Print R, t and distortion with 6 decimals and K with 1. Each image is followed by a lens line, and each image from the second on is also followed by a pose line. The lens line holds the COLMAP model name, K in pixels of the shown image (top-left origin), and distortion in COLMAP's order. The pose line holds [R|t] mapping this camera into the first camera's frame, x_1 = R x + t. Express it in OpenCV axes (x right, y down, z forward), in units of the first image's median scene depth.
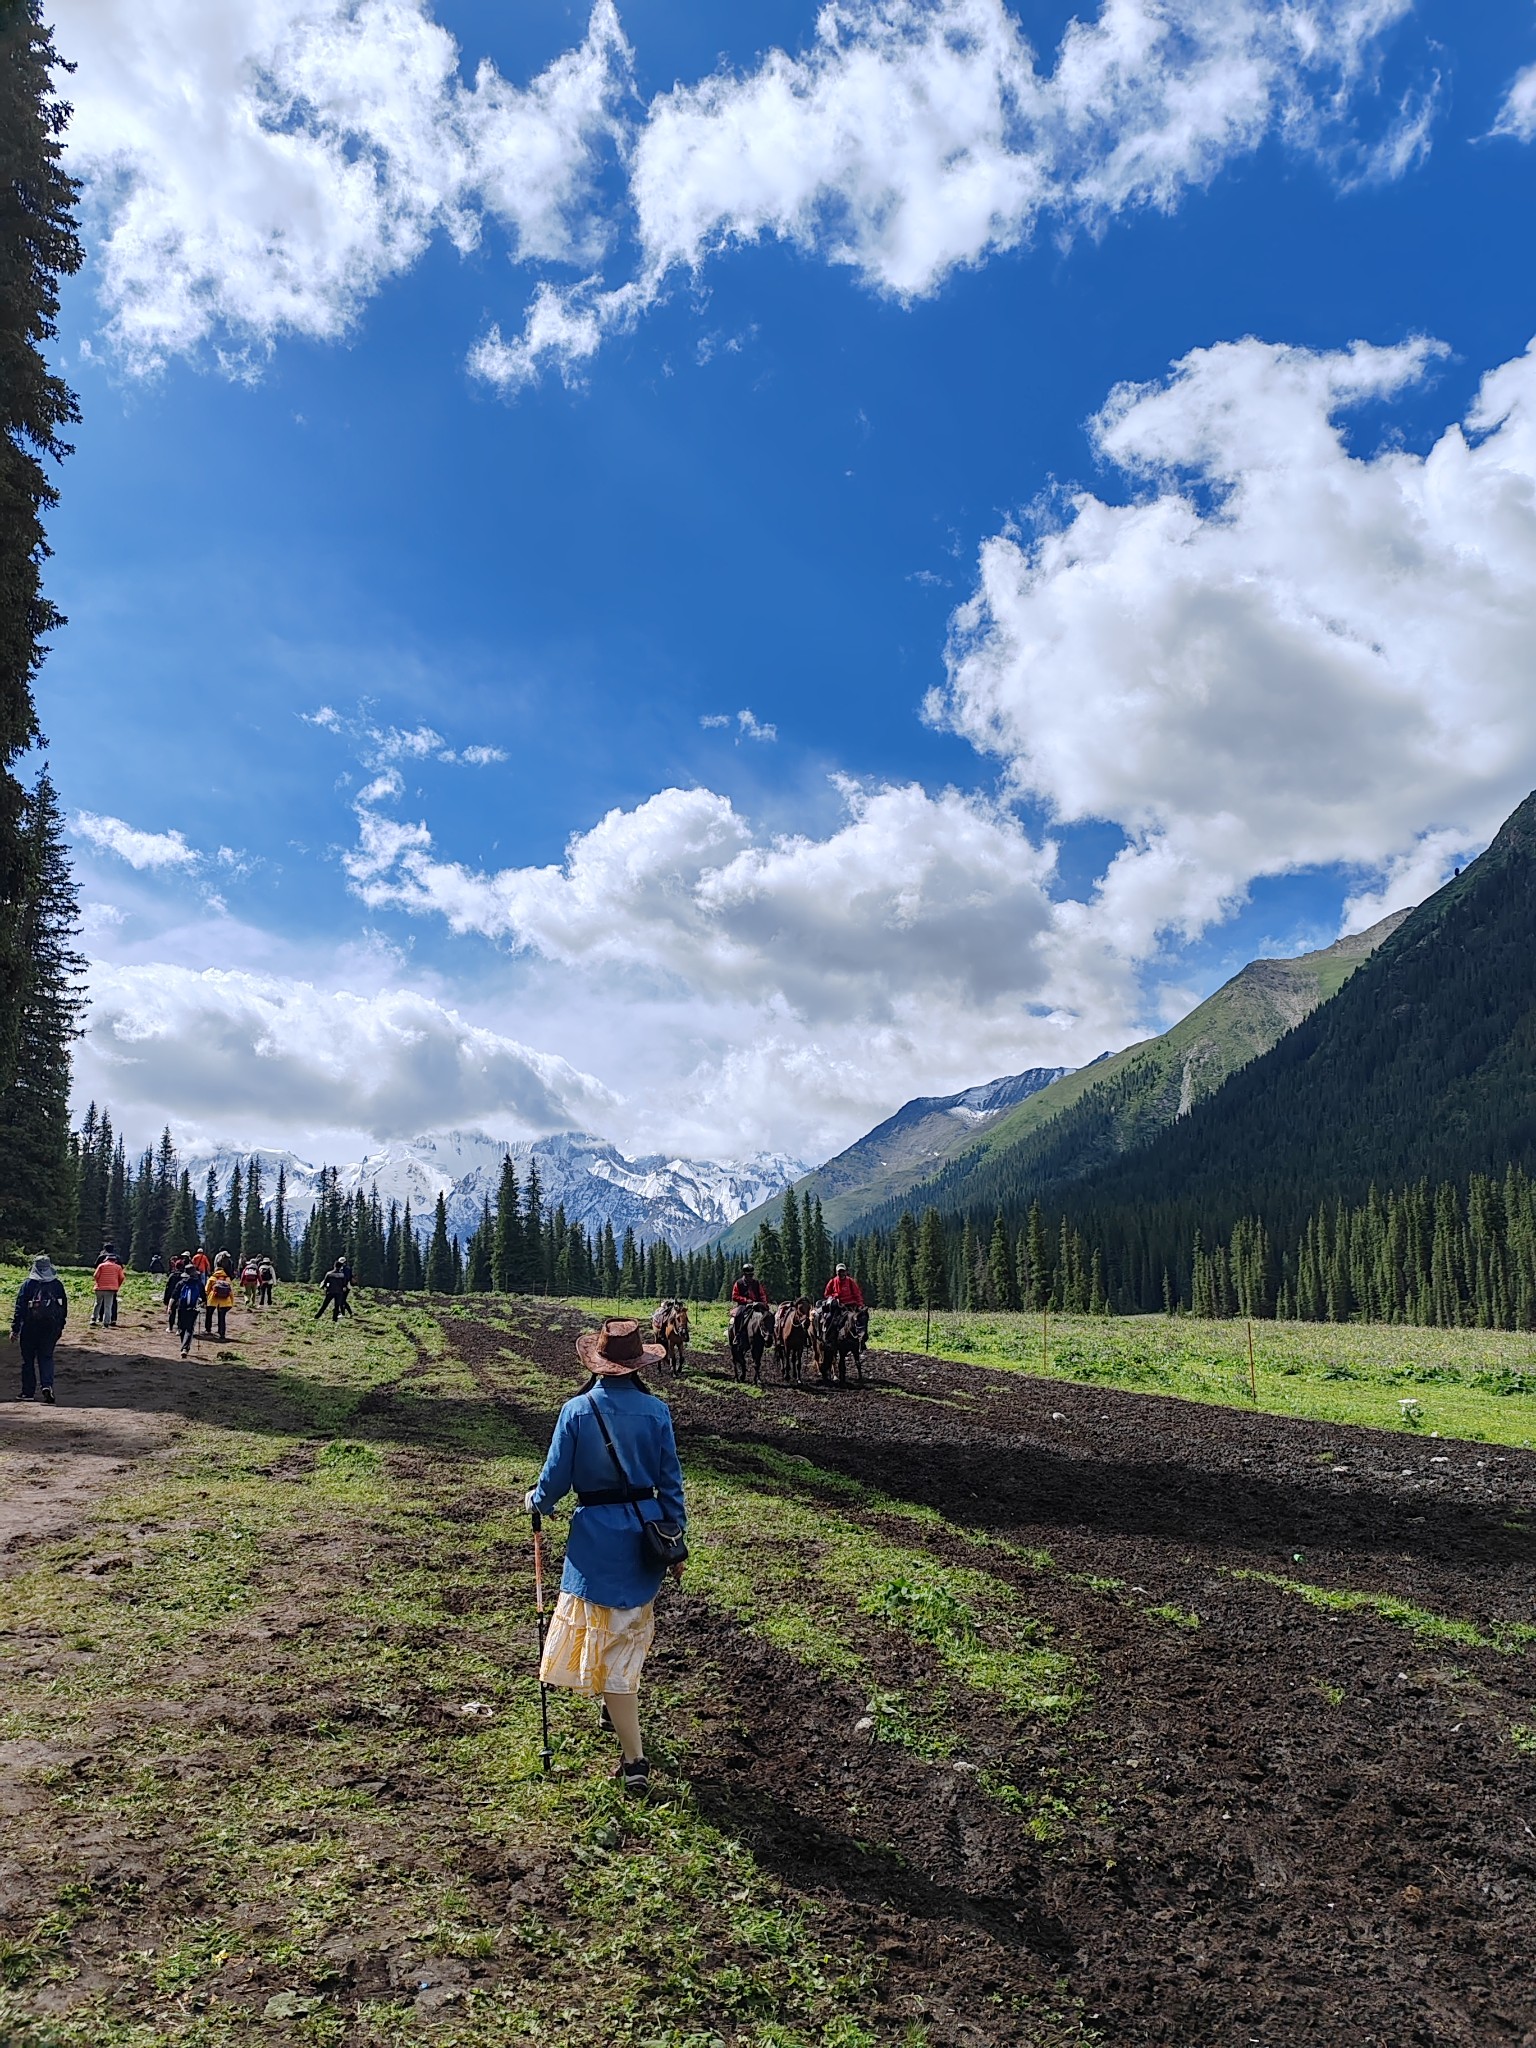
lens RADIAL K [[1541.3, 0, 766.0], [0, 1541.3, 1032.2], [0, 0, 1]] dist [0.044722, -0.049771]
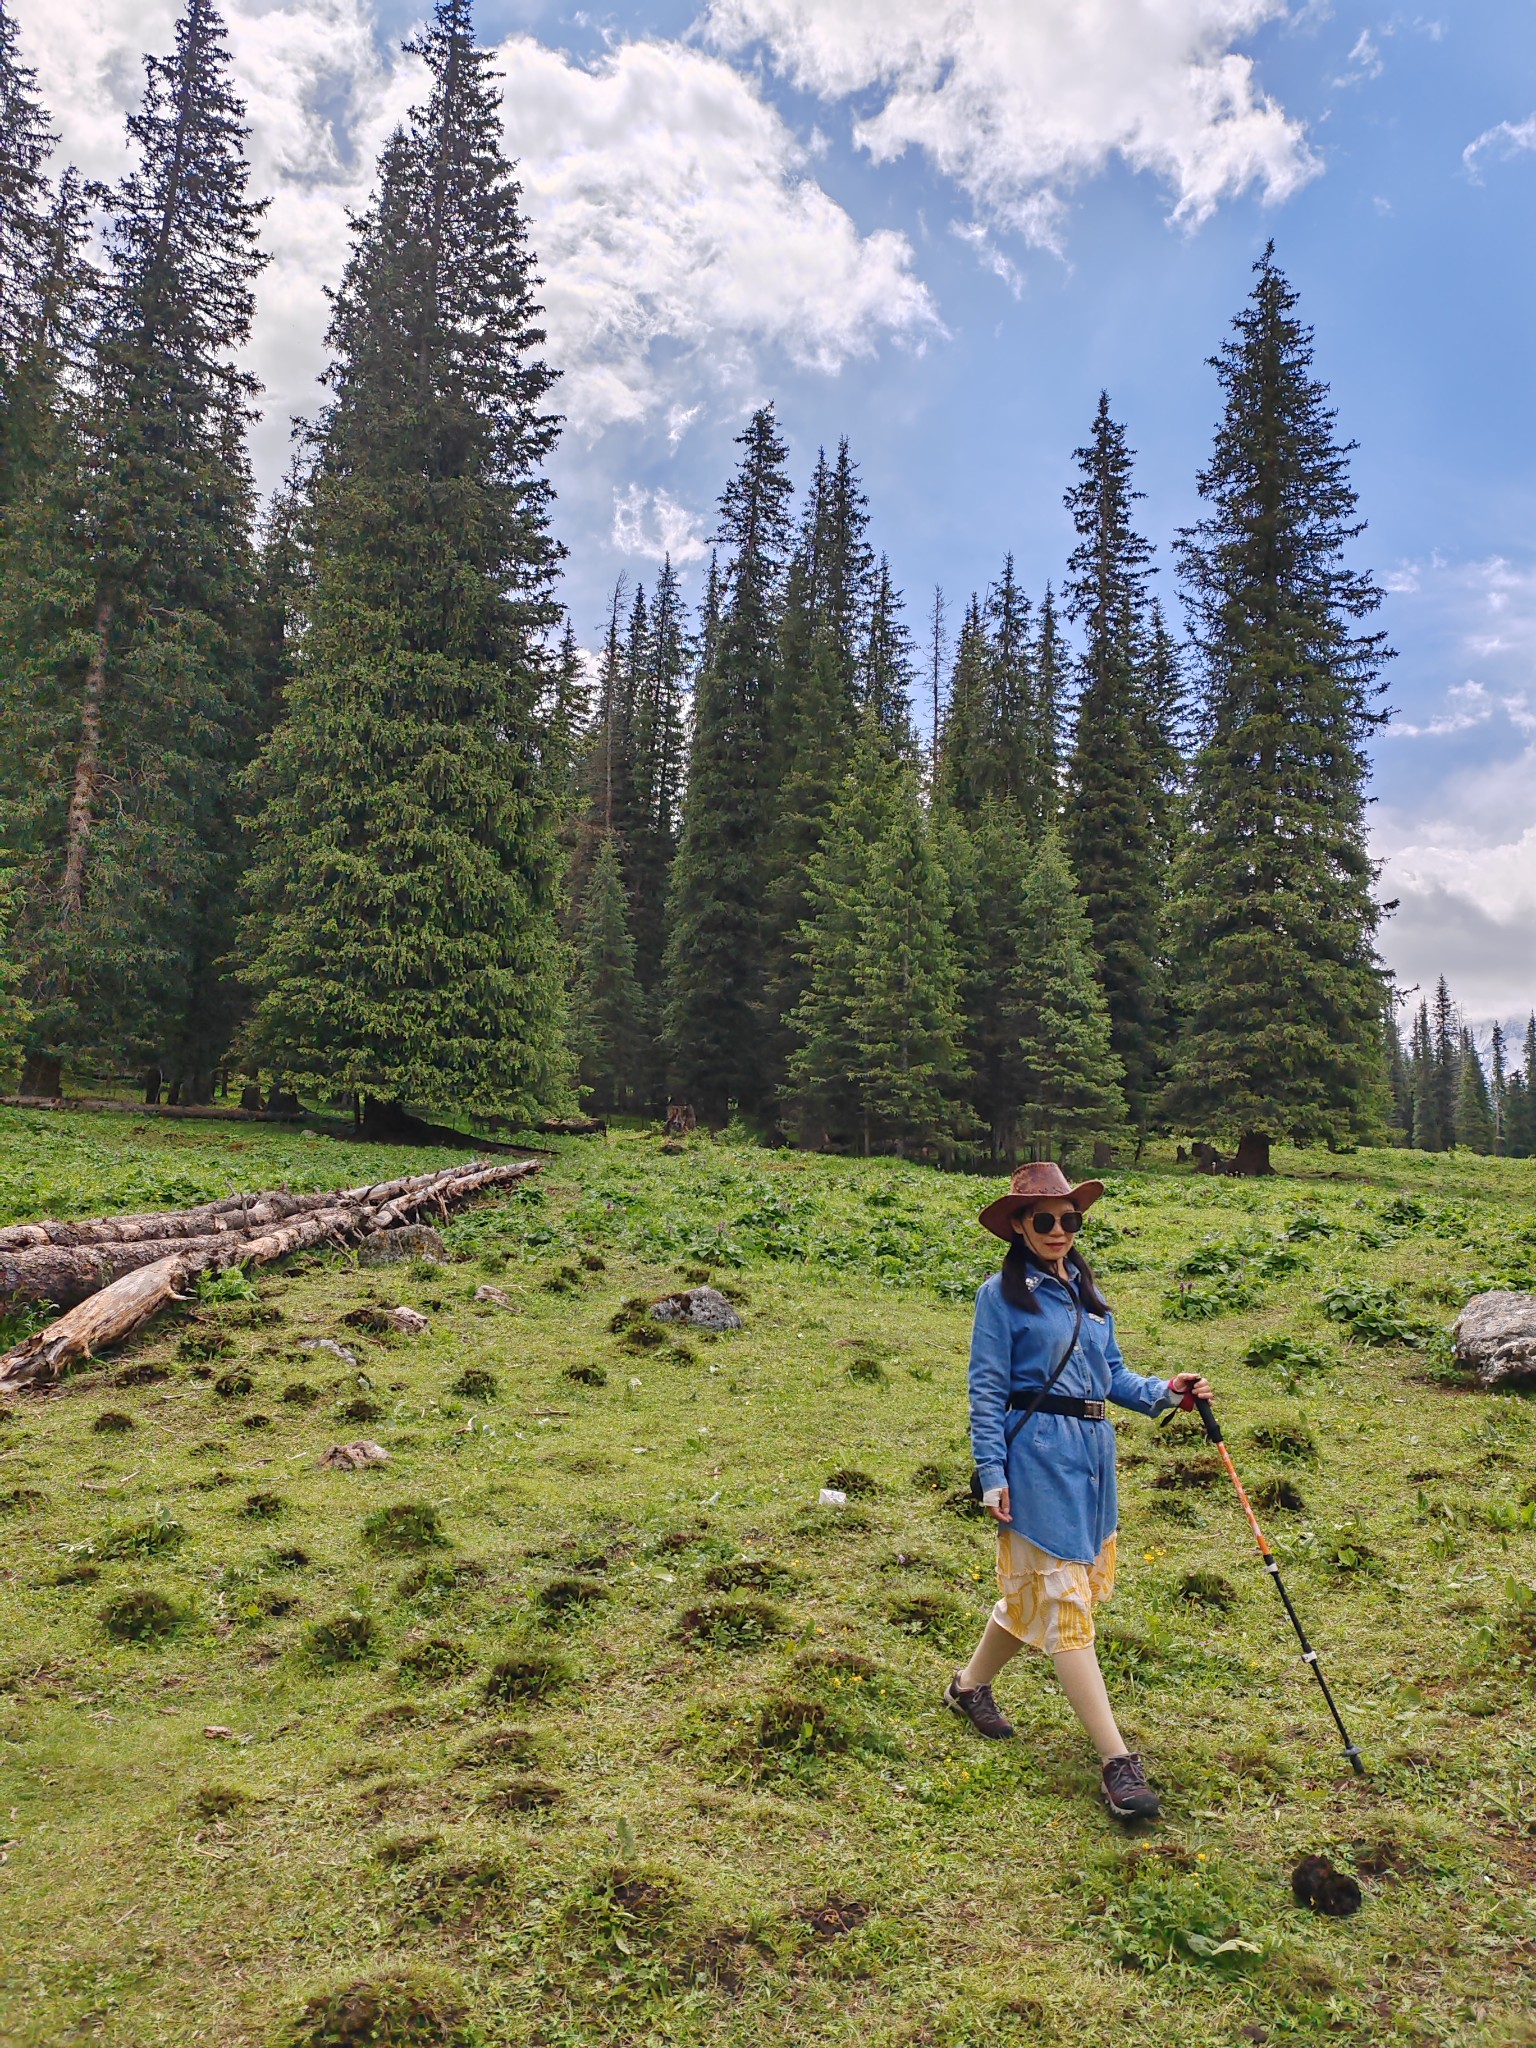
lens RADIAL K [[1541.3, 0, 766.0], [0, 1541.3, 1032.2], [0, 0, 1]] dist [0.044722, -0.049771]
pose [[0.719593, -0.053528, -0.692330, -0.079598], [0.110431, 0.993157, 0.037994, 0.021861], [0.685559, -0.103795, 0.720580, 0.159533]]
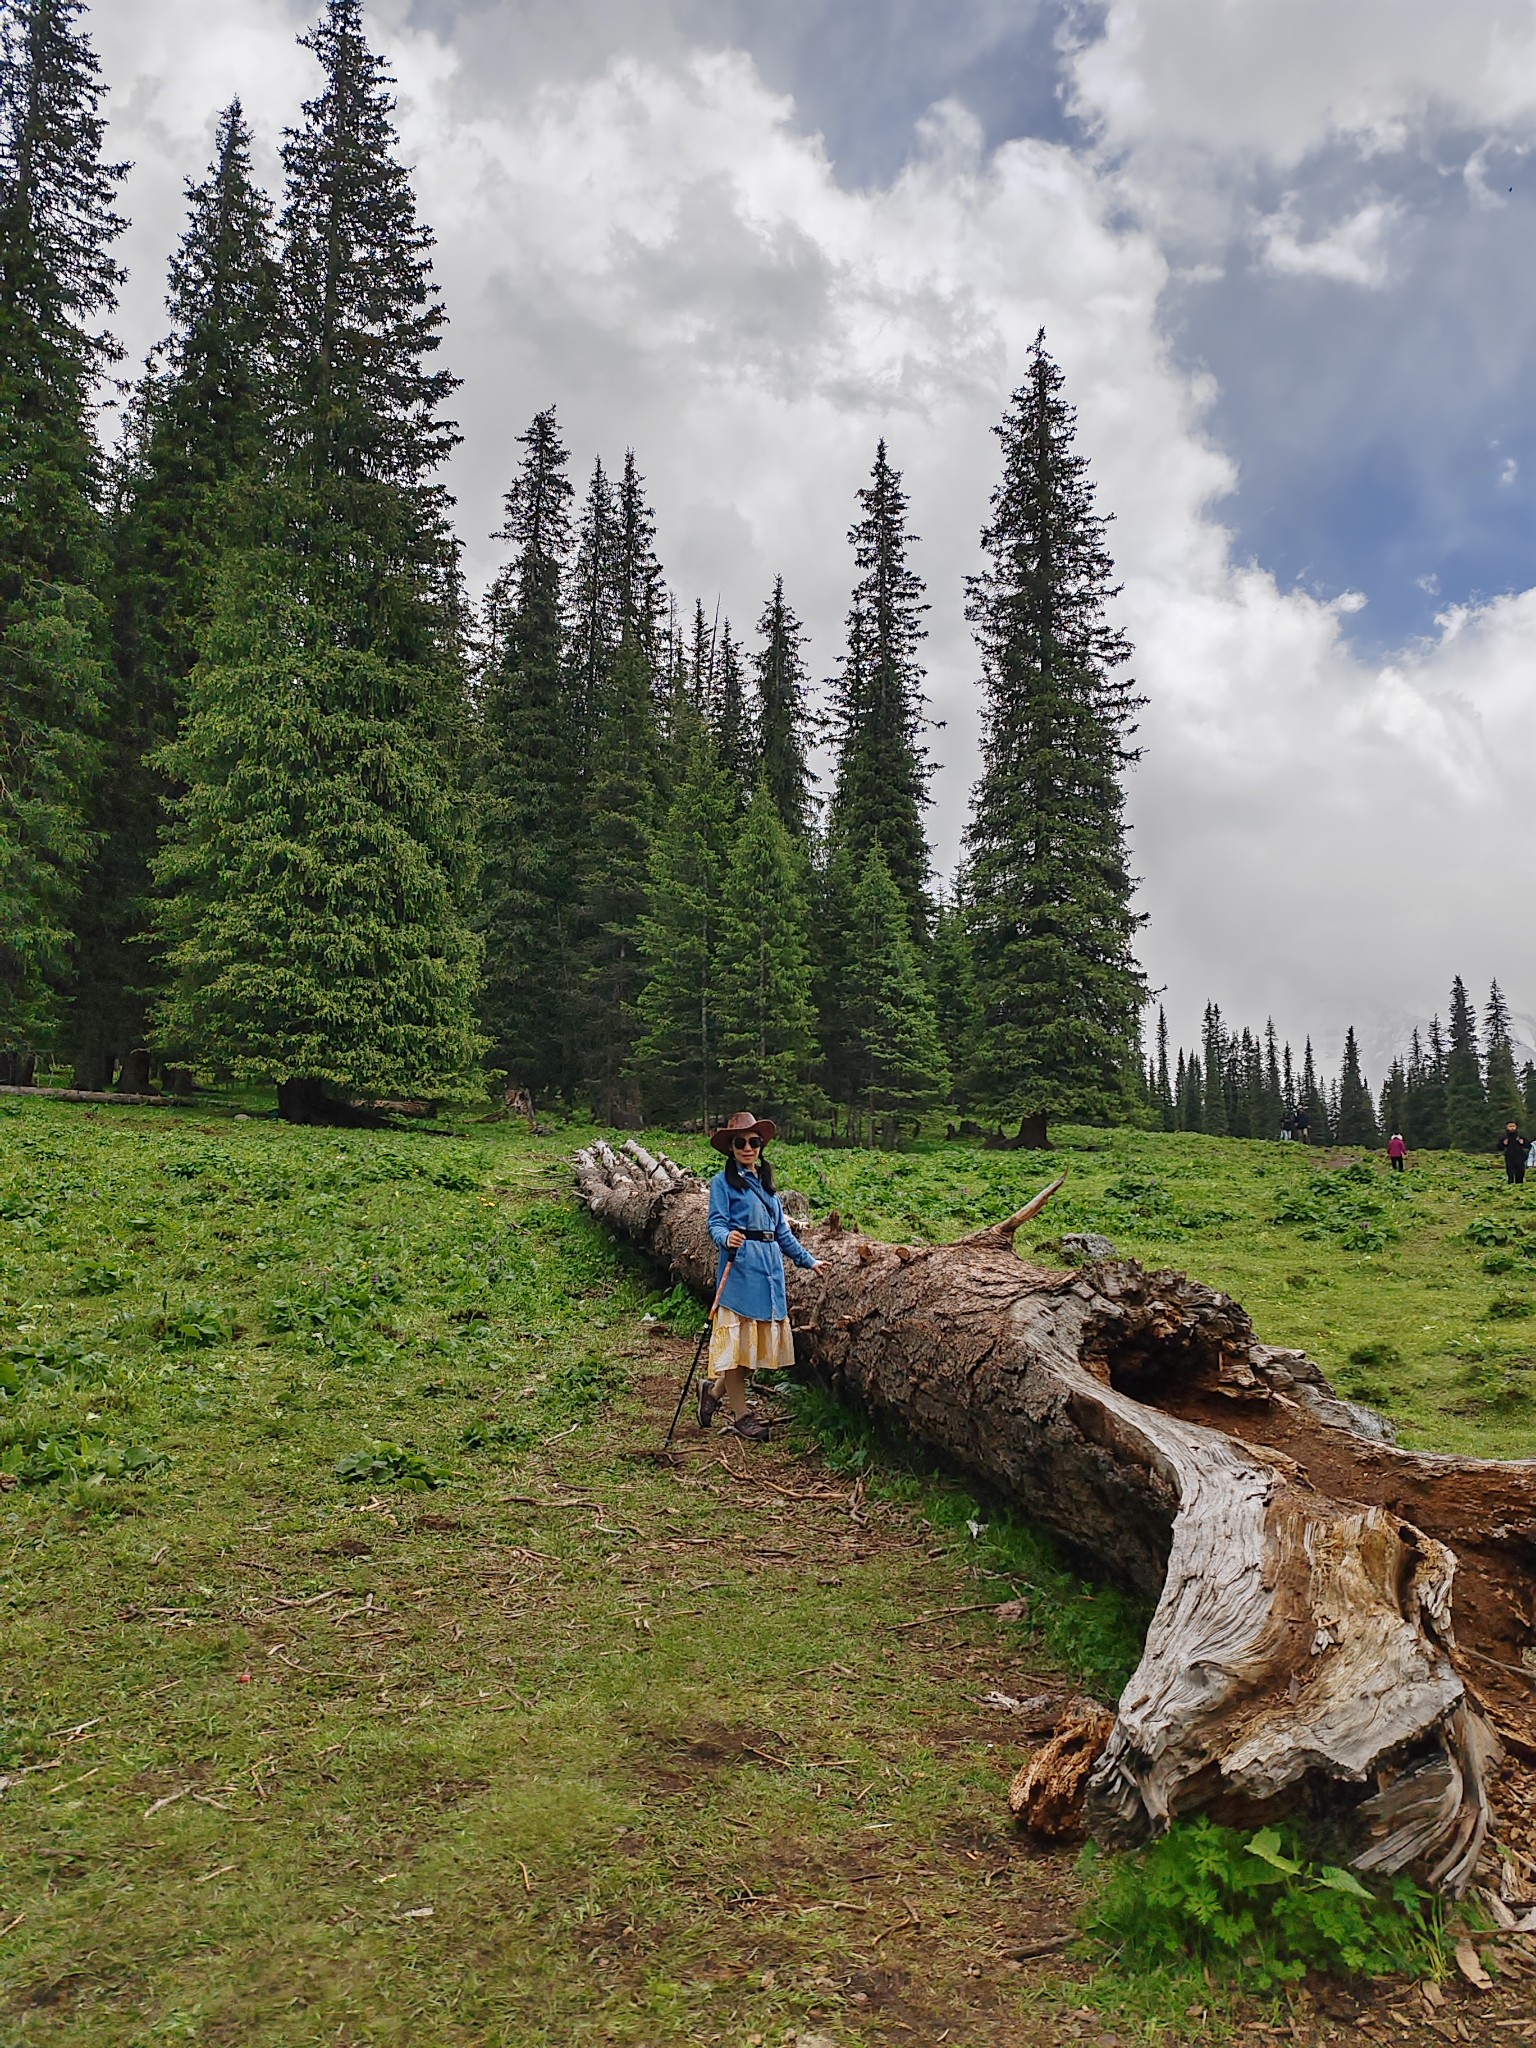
lens RADIAL K [[1541.3, 0, 766.0], [0, 1541.3, 1032.2], [0, 0, 1]] dist [0.044722, -0.049771]
pose [[0.874937, -0.036401, -0.482867, -0.094873], [0.083296, 0.993621, 0.076026, 0.017377], [0.477019, -0.106739, 0.872387, 0.131656]]
